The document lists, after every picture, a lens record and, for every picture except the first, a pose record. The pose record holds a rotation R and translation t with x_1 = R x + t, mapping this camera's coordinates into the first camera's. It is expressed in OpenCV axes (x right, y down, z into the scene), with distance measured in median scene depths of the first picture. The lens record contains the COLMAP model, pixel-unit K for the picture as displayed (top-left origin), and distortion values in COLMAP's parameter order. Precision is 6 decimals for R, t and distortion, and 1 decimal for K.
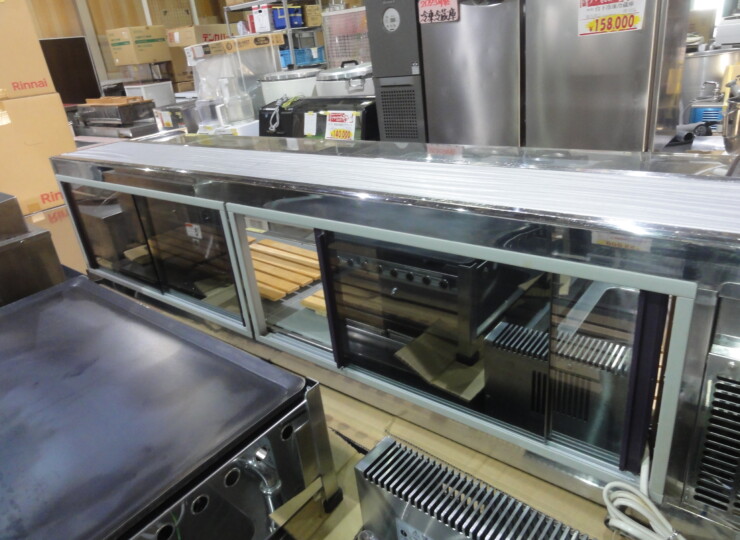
lens RADIAL K [[522.1, 0, 369.4], [0, 522.1, 269.4], [0, 0, 1]] dist [0.001358, -0.002720]
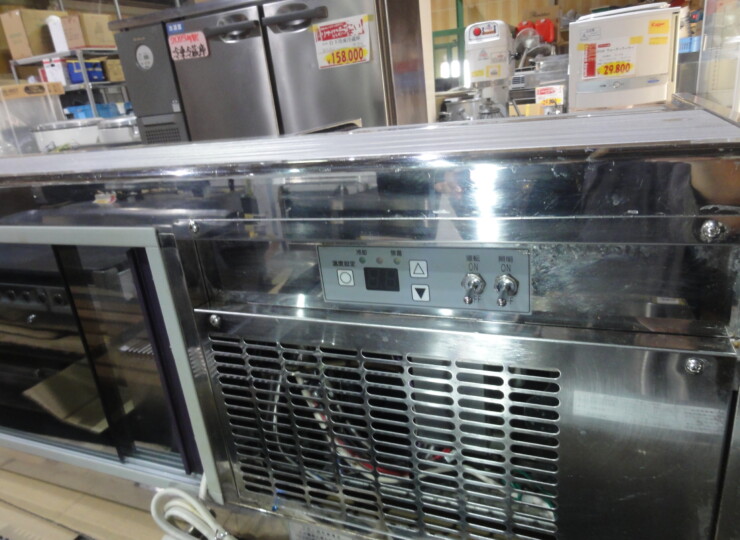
lens RADIAL K [[522.1, 0, 373.9], [0, 522.1, 268.3], [0, 0, 1]] dist [0.001358, -0.002720]
pose [[0.957682, -0.092753, 0.272473, 0.095797], [0.121382, 0.988505, -0.090134, 0.028025], [-0.260981, 0.119393, 0.957932, 0.011356]]
